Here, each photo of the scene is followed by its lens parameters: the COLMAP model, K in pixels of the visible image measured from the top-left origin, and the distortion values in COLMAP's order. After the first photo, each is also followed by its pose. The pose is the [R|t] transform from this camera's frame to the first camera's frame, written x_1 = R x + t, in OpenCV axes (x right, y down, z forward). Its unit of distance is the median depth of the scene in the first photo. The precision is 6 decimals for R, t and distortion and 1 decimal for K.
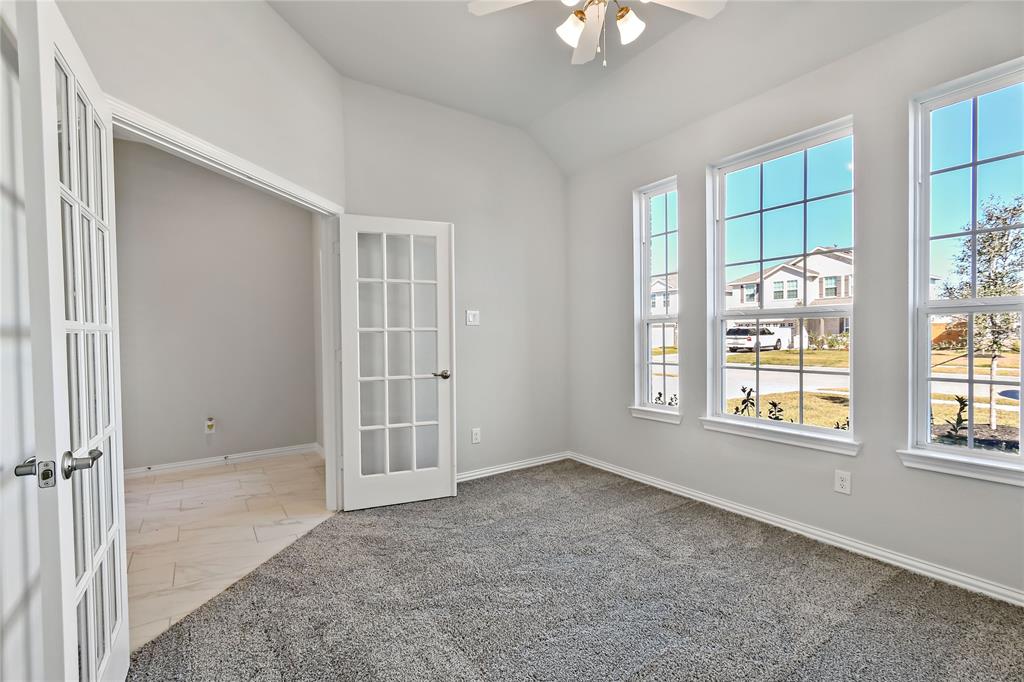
lens RADIAL K [[462.2, 0, 520.3], [0, 462.2, 336.7], [0, 0, 1]] dist [0.001888, 0.000205]
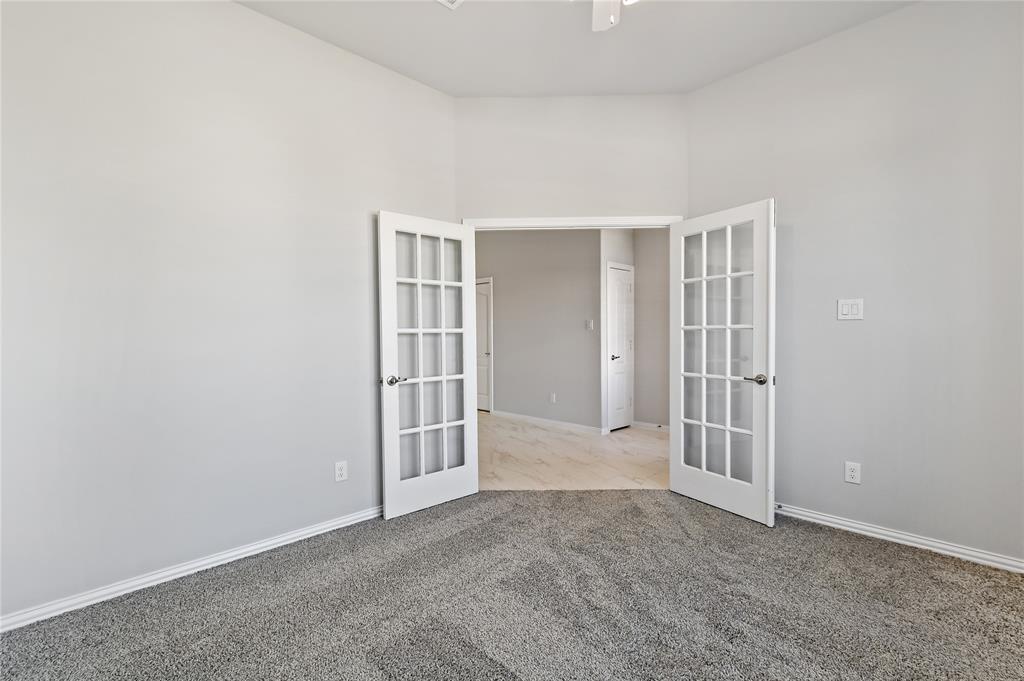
lens RADIAL K [[462.2, 0, 520.3], [0, 462.2, 336.2], [0, 0, 1]] dist [0.001888, 0.000205]
pose [[0.162244, 0.013706, -0.986655, 0.622685], [-0.001505, 0.999906, 0.013643, -0.009328], [0.986749, -0.000728, 0.162250, 0.434989]]
